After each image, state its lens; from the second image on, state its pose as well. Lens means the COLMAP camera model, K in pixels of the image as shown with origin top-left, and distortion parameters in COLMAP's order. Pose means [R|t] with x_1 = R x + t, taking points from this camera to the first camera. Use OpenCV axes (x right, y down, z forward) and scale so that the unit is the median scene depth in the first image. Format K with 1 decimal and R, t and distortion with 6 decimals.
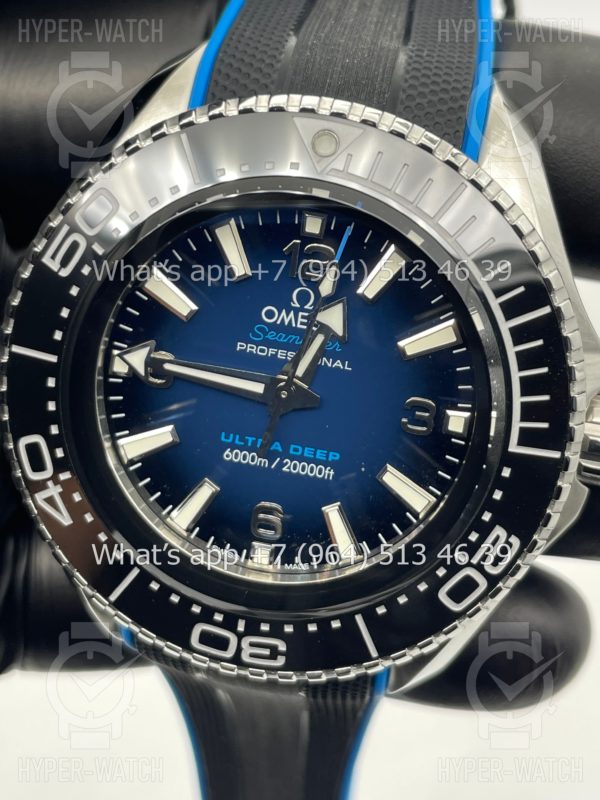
lens RADIAL K [[1215.4, 0, 319.0], [0, 1215.4, 321.7], [0, 0, 1]] dist [0.027444, -0.064131]
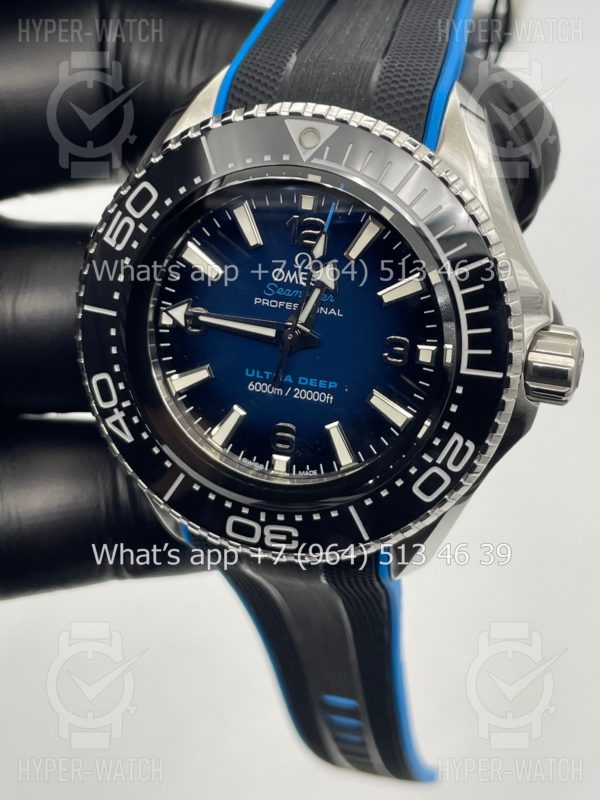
lens RADIAL K [[1215.9, 0, 324.9], [0, 1215.9, 340.1], [0, 0, 1]] dist [-0.025134, -0.049660]
pose [[0.992136, -0.029691, -0.121591, 0.162266], [0.030312, 0.999535, 0.003268, 0.060283], [0.121438, -0.006928, 0.992575, -0.265466]]
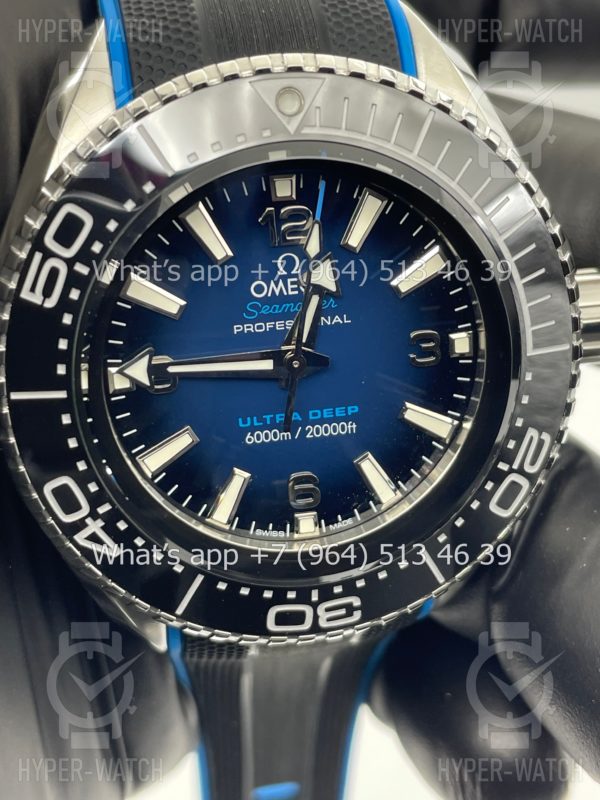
lens RADIAL K [[1228.0, 0, 300.0], [0, 1228.0, 400.0], [0, 0, 1]] dist [0.025050, -0.114126]
pose [[0.933203, -0.281854, 0.222912, -0.255277], [0.253198, 0.955920, 0.148687, -0.059440], [-0.254994, -0.082315, 0.963433, 0.035080]]
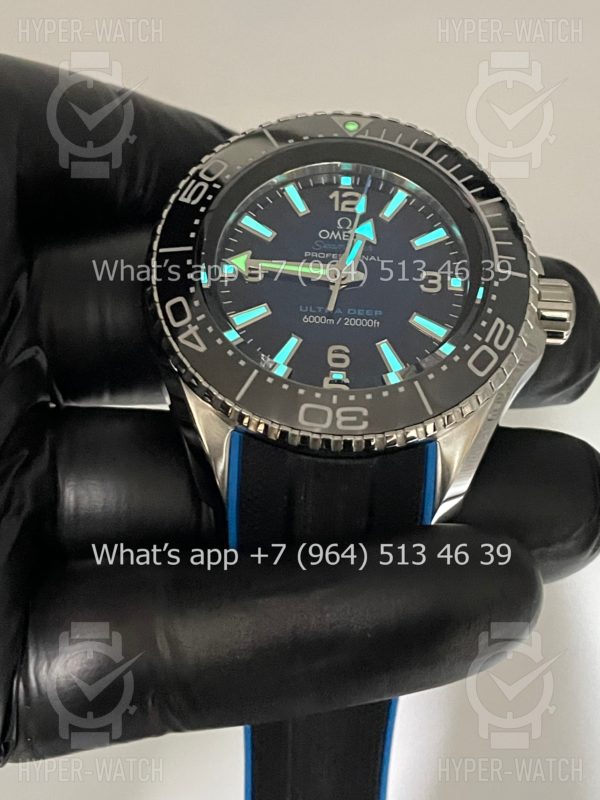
lens RADIAL K [[1194.6, 0, 274.2], [0, 1194.6, 400.7], [0, 0, 1]] dist [-0.013672, 0.036535]
pose [[0.988520, -0.034793, 0.147027, -0.333461], [0.109041, 0.837884, -0.534846, 0.974625], [-0.104583, 0.544738, 0.832059, -0.137270]]
